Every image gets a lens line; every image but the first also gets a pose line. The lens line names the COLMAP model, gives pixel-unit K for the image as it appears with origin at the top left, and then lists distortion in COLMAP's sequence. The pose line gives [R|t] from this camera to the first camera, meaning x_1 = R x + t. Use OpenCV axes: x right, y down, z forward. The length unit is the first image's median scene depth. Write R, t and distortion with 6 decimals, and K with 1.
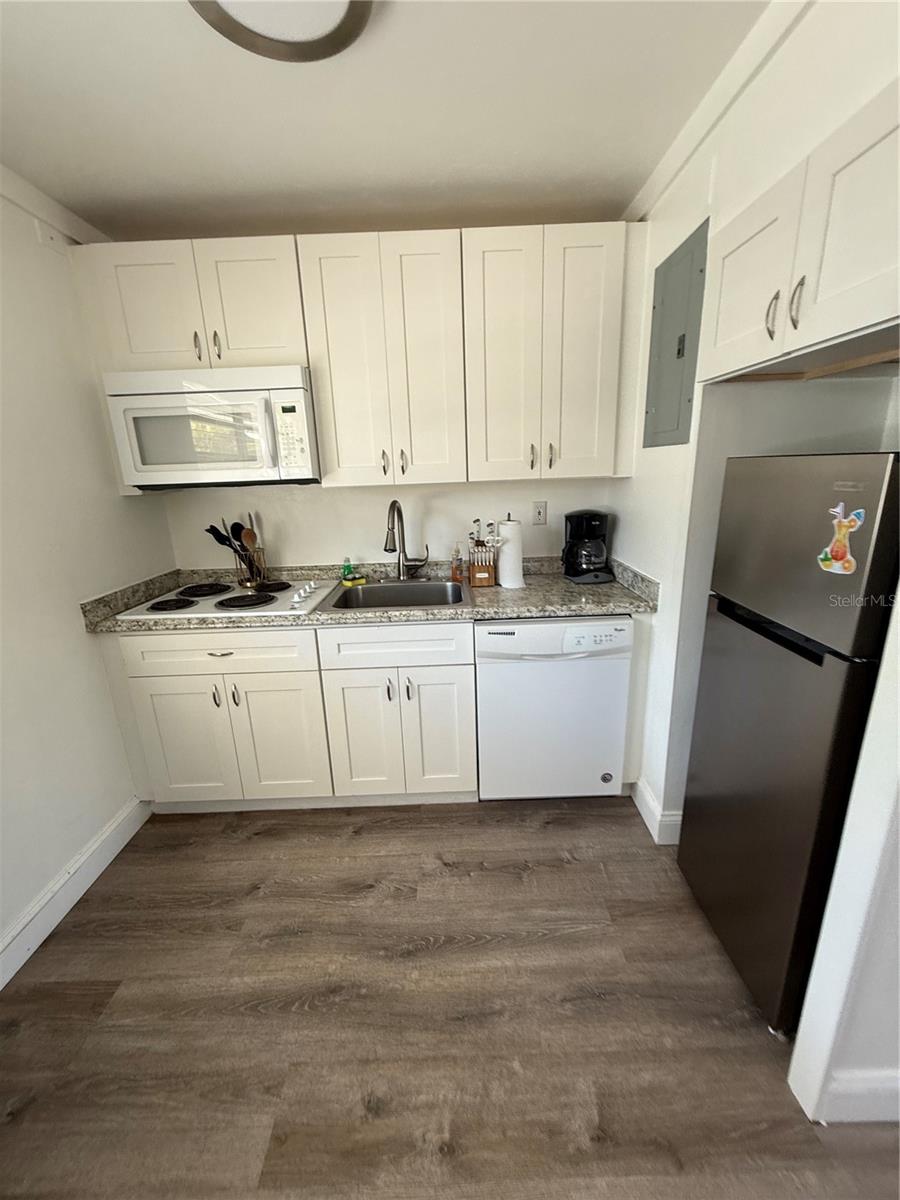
lens RADIAL K [[480.4, 0, 450.8], [0, 480.4, 600.3], [0, 0, 1]] dist [0.002357, 0.000320]
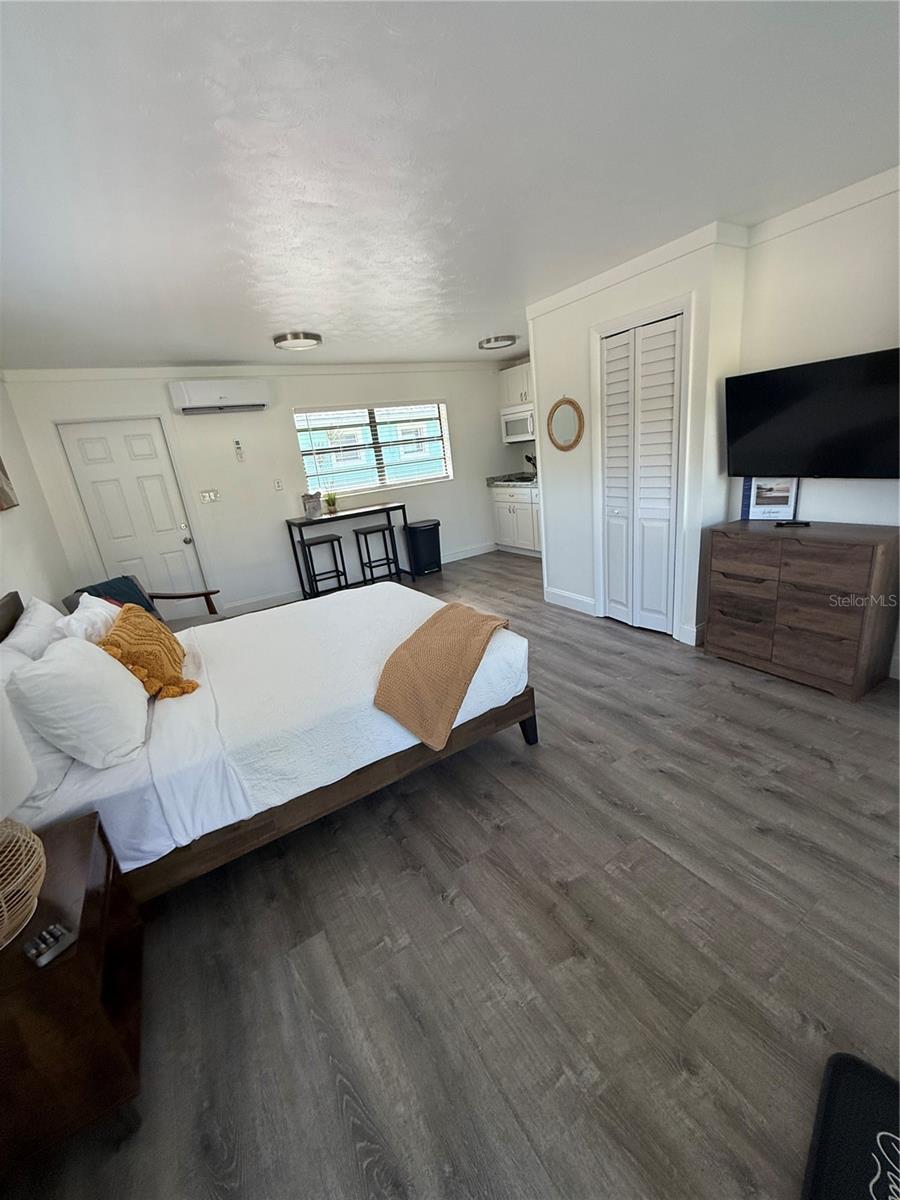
lens RADIAL K [[480.4, 0, 448.4], [0, 480.4, 597.3], [0, 0, 1]] dist [0.002357, 0.000320]
pose [[0.524404, 0.235868, -0.818148, 2.179102], [-0.137487, 0.971714, 0.192016, 0.220907], [0.840296, 0.011790, 0.541999, -1.146001]]
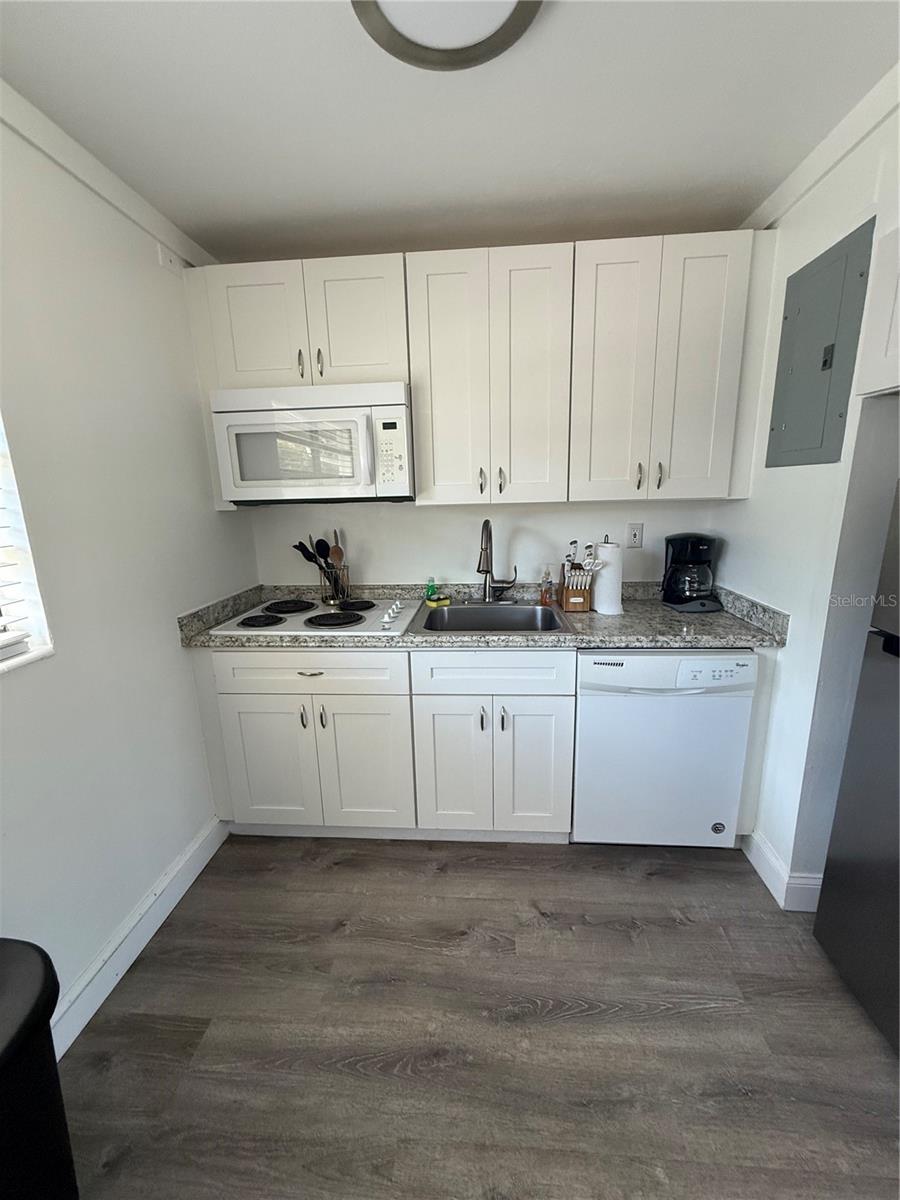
lens RADIAL K [[480.4, 0, 450.0], [0, 480.4, 600.8], [0, 0, 1]] dist [0.002357, 0.000320]
pose [[0.996786, 0.028866, -0.074735, -0.132849], [-0.031664, 0.998831, -0.036522, -0.009203], [0.073594, 0.038771, 0.996534, 0.046992]]
